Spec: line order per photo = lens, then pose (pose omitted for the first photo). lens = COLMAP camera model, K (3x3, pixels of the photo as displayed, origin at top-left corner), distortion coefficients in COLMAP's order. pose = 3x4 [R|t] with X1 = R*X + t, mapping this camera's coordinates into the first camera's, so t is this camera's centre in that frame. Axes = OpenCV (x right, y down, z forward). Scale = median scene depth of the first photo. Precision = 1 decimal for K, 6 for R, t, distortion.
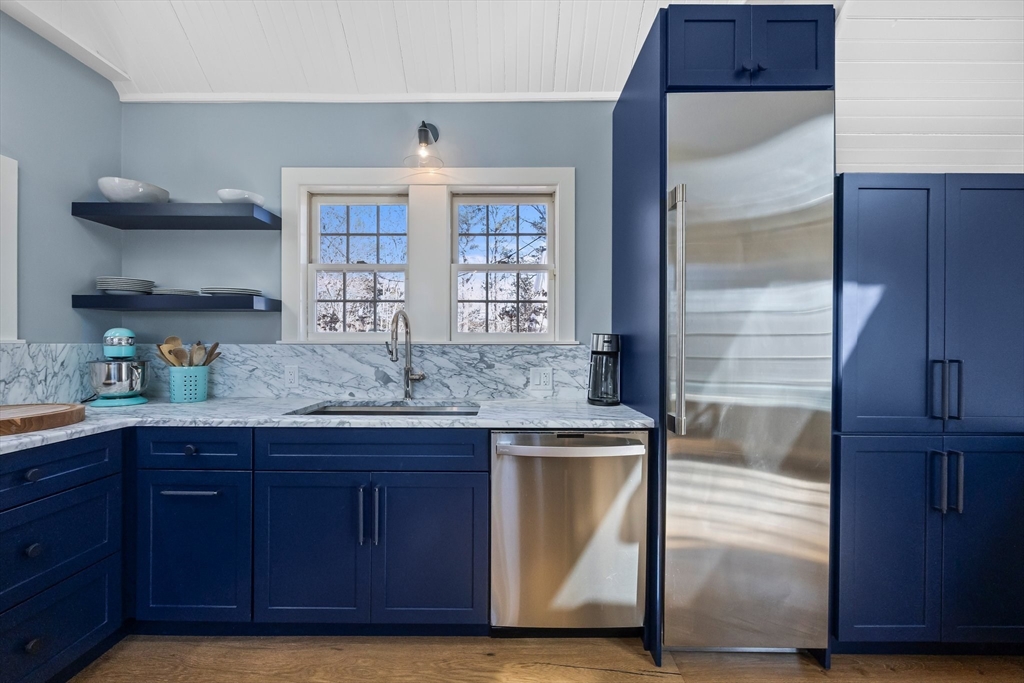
lens RADIAL K [[412.6, 0, 512.0], [0, 412.6, 341.5], [0, 0, 1]] dist [0.000217, 0.000015]
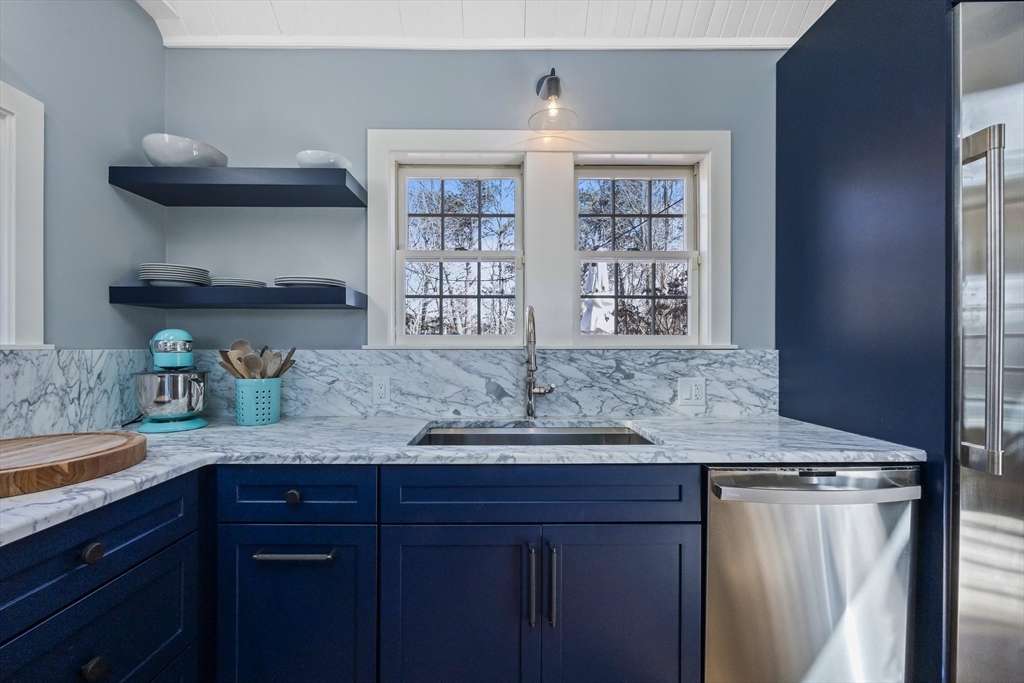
lens RADIAL K [[413.7, 0, 513.7], [0, 413.7, 345.9], [0, 0, 1]] dist [-0.000622, -0.000449]
pose [[0.999881, -0.002510, 0.015218, -0.309975], [0.002528, 0.999996, -0.001199, 0.001103], [-0.015215, 0.001238, 0.999883, 0.208121]]
